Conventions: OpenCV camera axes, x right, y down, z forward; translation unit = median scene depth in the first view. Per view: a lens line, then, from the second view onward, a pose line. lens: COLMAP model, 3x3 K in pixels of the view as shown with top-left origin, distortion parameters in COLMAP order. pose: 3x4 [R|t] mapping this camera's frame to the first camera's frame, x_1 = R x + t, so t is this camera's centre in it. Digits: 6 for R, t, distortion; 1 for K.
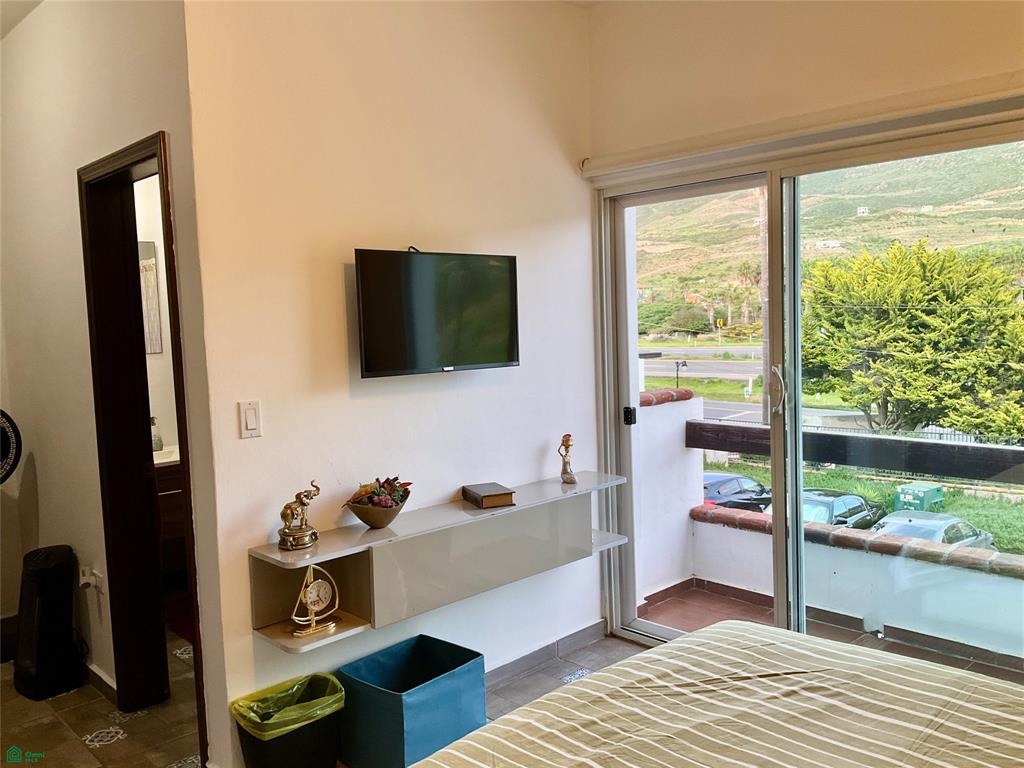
lens RADIAL K [[845.9, 0, 514.4], [0, 845.9, 380.7], [0, 0, 1]] dist [0.079355, -0.140969]
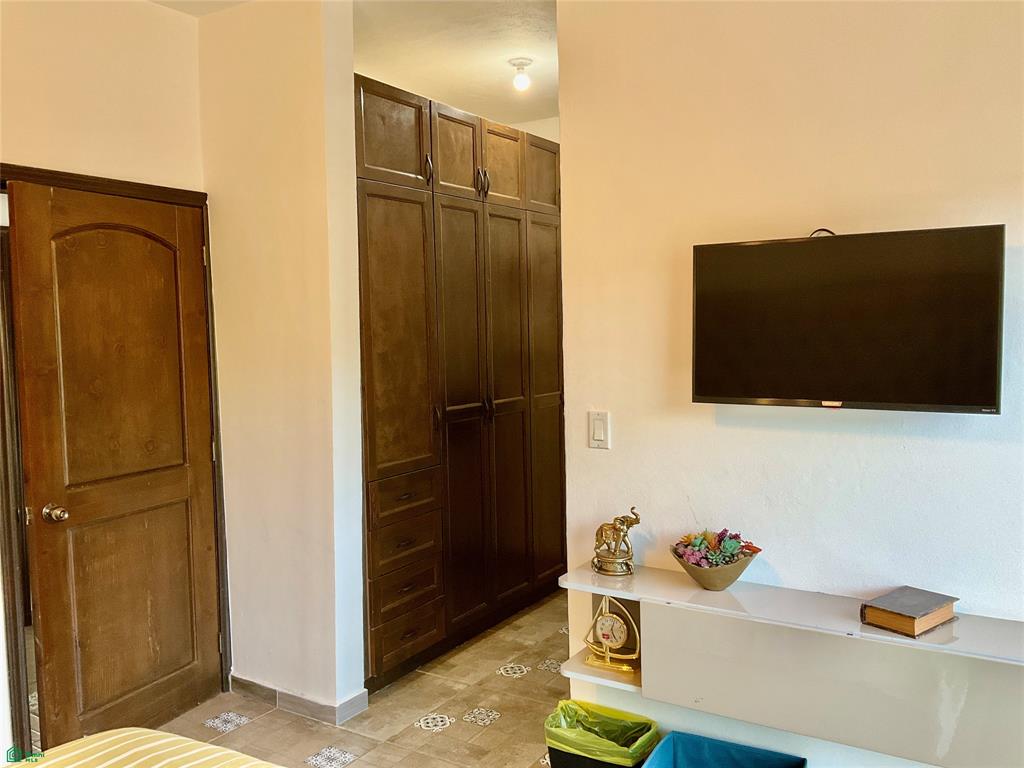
lens RADIAL K [[845.9, 0, 516.2], [0, 845.9, 386.0], [0, 0, 1]] dist [0.079355, -0.140969]
pose [[0.240037, 0.094901, -0.966114, 0.517373], [-0.063925, 0.994595, 0.081816, -0.067105], [0.968657, 0.042120, 0.244806, 0.563214]]
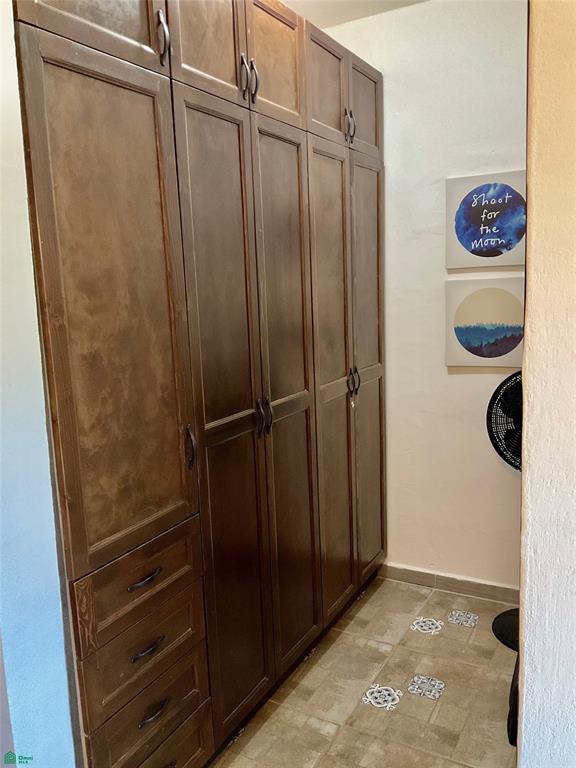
lens RADIAL K [[634.4, 0, 290.5], [0, 634.4, 384.6], [0, 0, 1]] dist [0.079355, -0.140969]
pose [[0.295210, 0.171289, -0.939953, -0.097163], [-0.047730, 0.985214, 0.164547, -0.071249], [0.954240, -0.003712, 0.299020, 0.662679]]
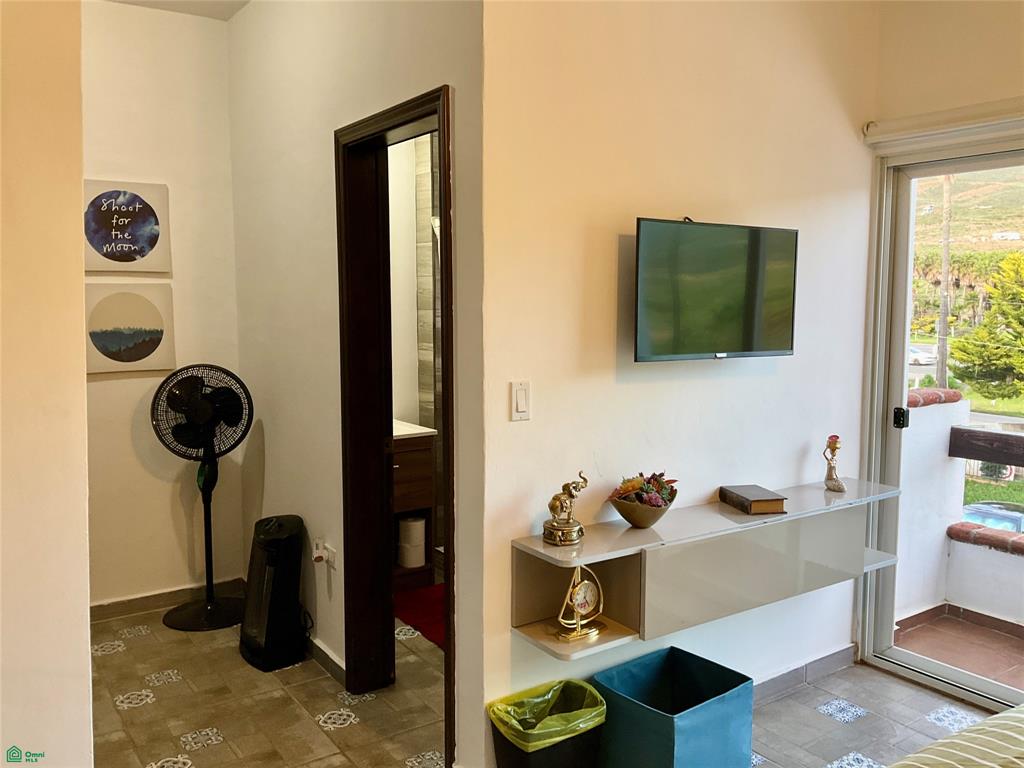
lens RADIAL K [[845.9, 0, 509.9], [0, 845.9, 381.3], [0, 0, 1]] dist [0.079355, -0.140969]
pose [[0.986040, 0.050292, -0.158731, -0.149756], [-0.047213, 0.998617, 0.023109, 0.002931], [0.159674, -0.015293, 0.987051, 0.079066]]
